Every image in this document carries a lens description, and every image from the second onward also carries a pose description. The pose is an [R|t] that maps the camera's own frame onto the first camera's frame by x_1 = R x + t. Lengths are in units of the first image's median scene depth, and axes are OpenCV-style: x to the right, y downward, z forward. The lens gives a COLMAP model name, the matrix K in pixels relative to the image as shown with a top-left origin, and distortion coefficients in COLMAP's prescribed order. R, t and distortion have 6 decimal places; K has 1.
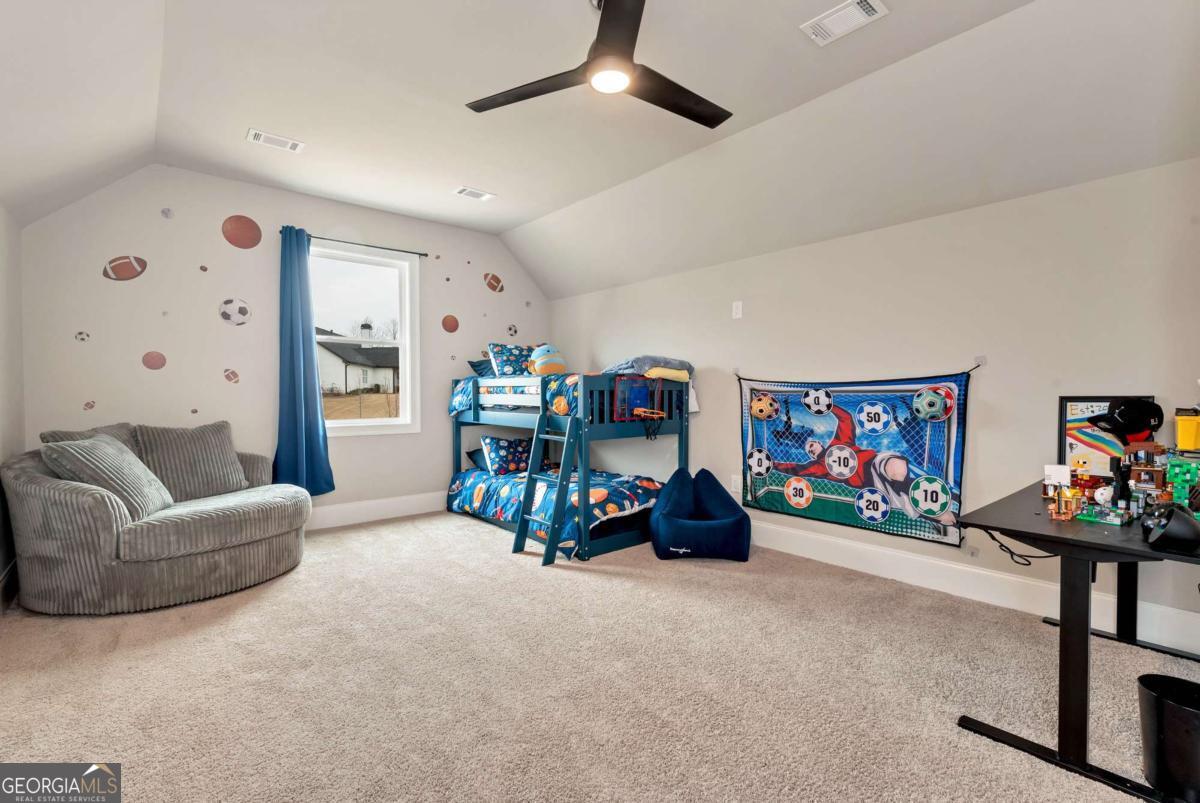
lens RADIAL K [[527.5, 0, 600.0], [0, 527.5, 401.5], [0, 0, 1]] dist [-0.001399, 0.000073]
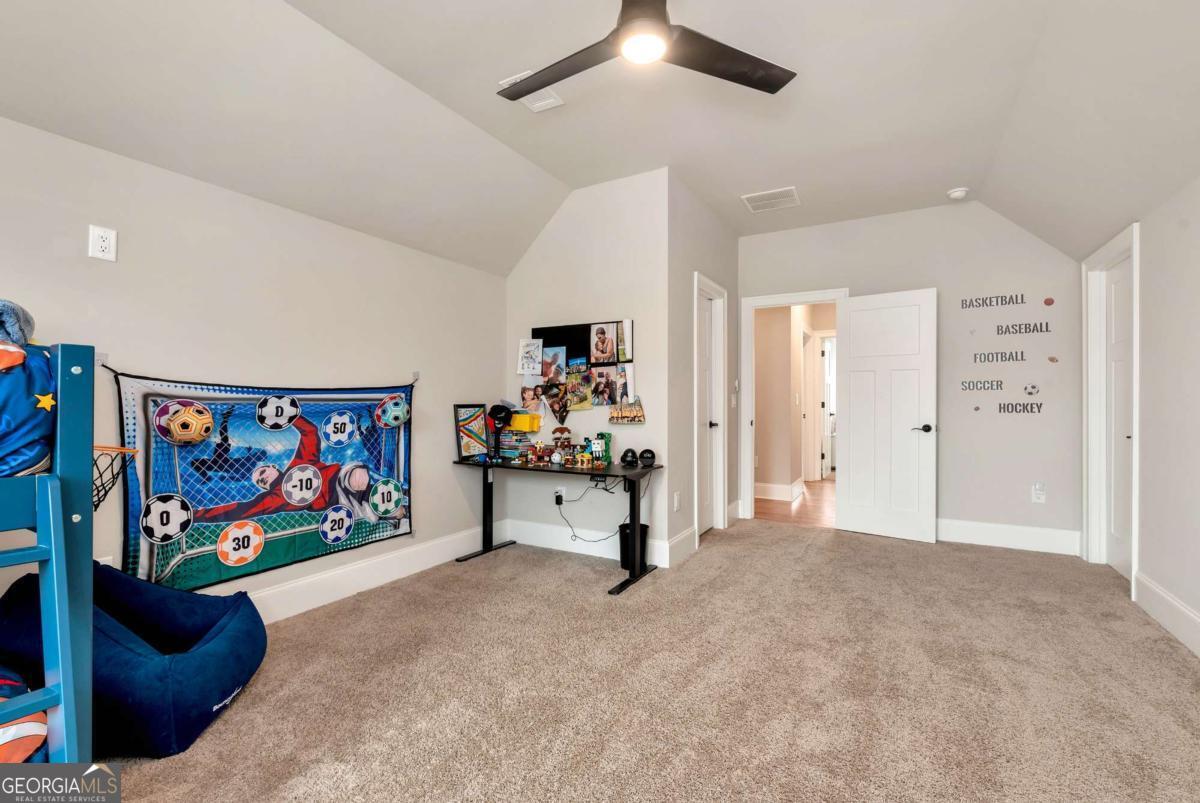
lens RADIAL K [[527.5, 0, 600.0], [0, 527.5, 401.5], [0, 0, 1]] dist [-0.001399, 0.000073]
pose [[-0.346066, 0.025027, 0.937876, -0.501682], [0.036966, 0.999232, -0.013024, 0.011999], [-0.937482, 0.030163, -0.346725, 0.876125]]
